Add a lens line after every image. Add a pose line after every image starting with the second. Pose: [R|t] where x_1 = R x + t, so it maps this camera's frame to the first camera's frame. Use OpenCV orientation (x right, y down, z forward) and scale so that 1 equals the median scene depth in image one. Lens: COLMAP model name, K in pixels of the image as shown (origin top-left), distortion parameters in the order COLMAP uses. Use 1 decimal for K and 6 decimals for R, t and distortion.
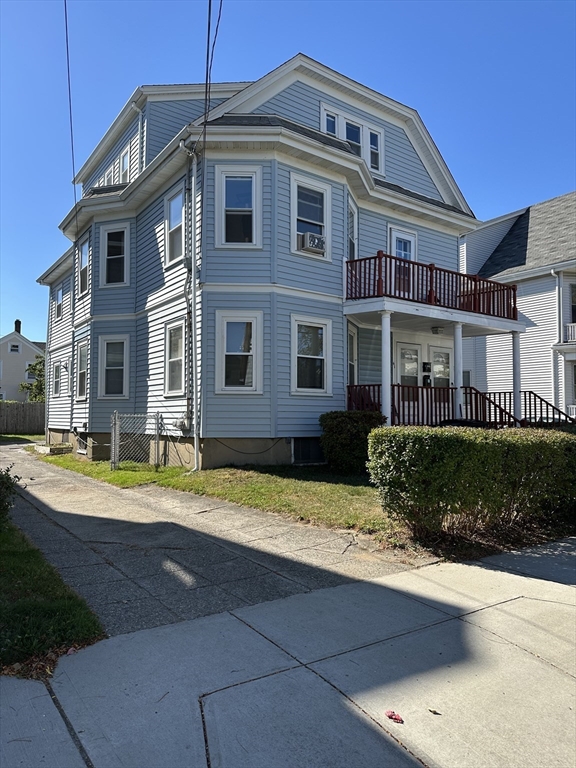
lens RADIAL K [[541.1, 0, 285.4], [0, 541.1, 388.2], [0, 0, 1]] dist [0.090564, -0.139372]
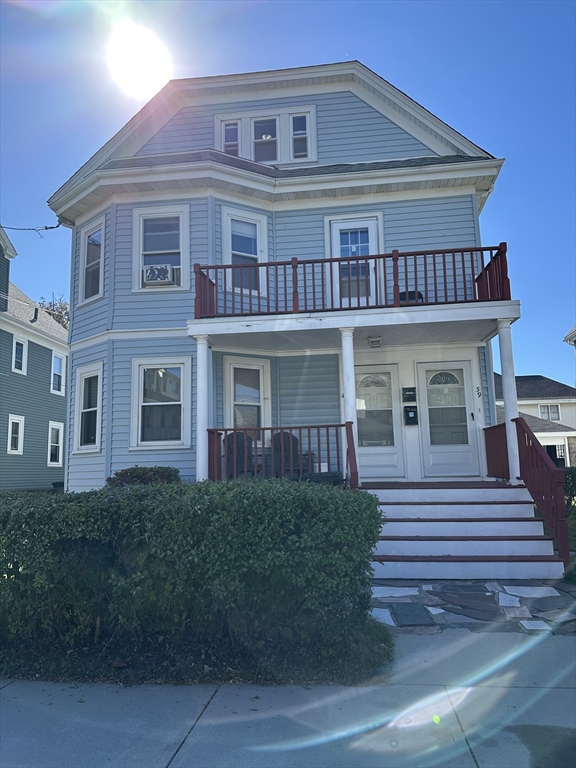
lens RADIAL K [[518.4, 0, 288.8], [0, 518.4, 414.4], [0, 0, 1]] dist [0.074052, -0.120329]
pose [[0.735347, -0.096314, -0.670812, 0.610485], [0.058571, 0.995178, -0.078679, 0.031241], [0.675155, 0.018566, 0.737442, 0.418050]]
